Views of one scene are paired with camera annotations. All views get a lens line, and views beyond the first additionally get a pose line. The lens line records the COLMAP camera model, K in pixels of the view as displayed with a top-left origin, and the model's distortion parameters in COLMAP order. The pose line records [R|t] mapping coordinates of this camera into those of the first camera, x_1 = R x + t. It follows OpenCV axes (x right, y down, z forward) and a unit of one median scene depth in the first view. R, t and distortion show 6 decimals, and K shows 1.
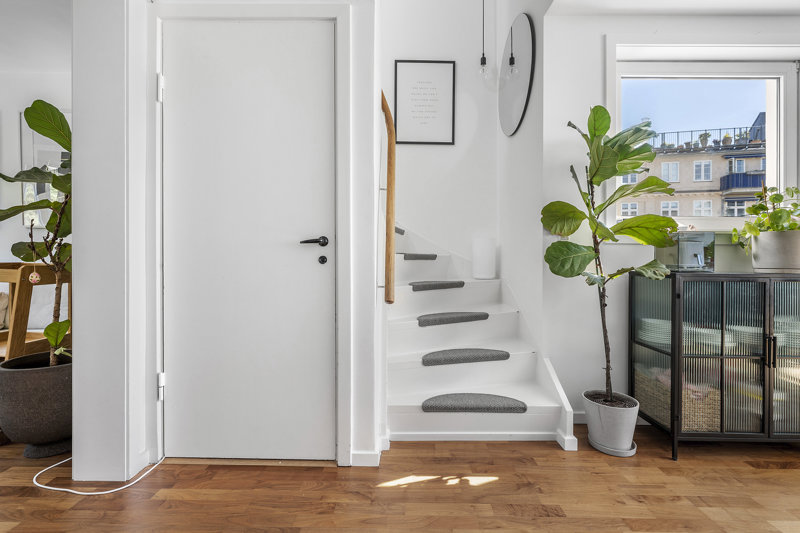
lens RADIAL K [[351.8, 0, 402.5], [0, 351.8, 266.7], [0, 0, 1]] dist [-0.003090, -0.000024]
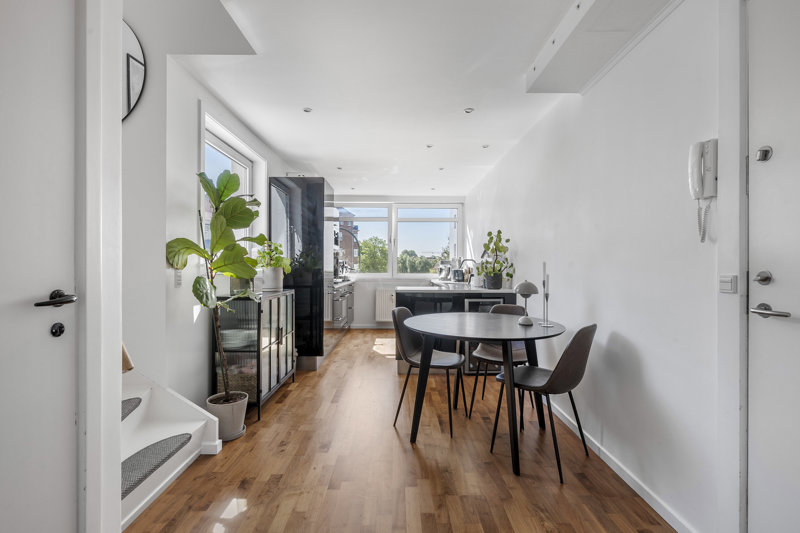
lens RADIAL K [[351.8, 0, 404.8], [0, 351.8, 269.4], [0, 0, 1]] dist [-0.003090, -0.000024]
pose [[-0.009378, -0.012089, 0.999883, -0.748815], [0.010160, 0.999874, 0.012184, -0.111964], [-0.999904, 0.010273, -0.009254, 0.385127]]
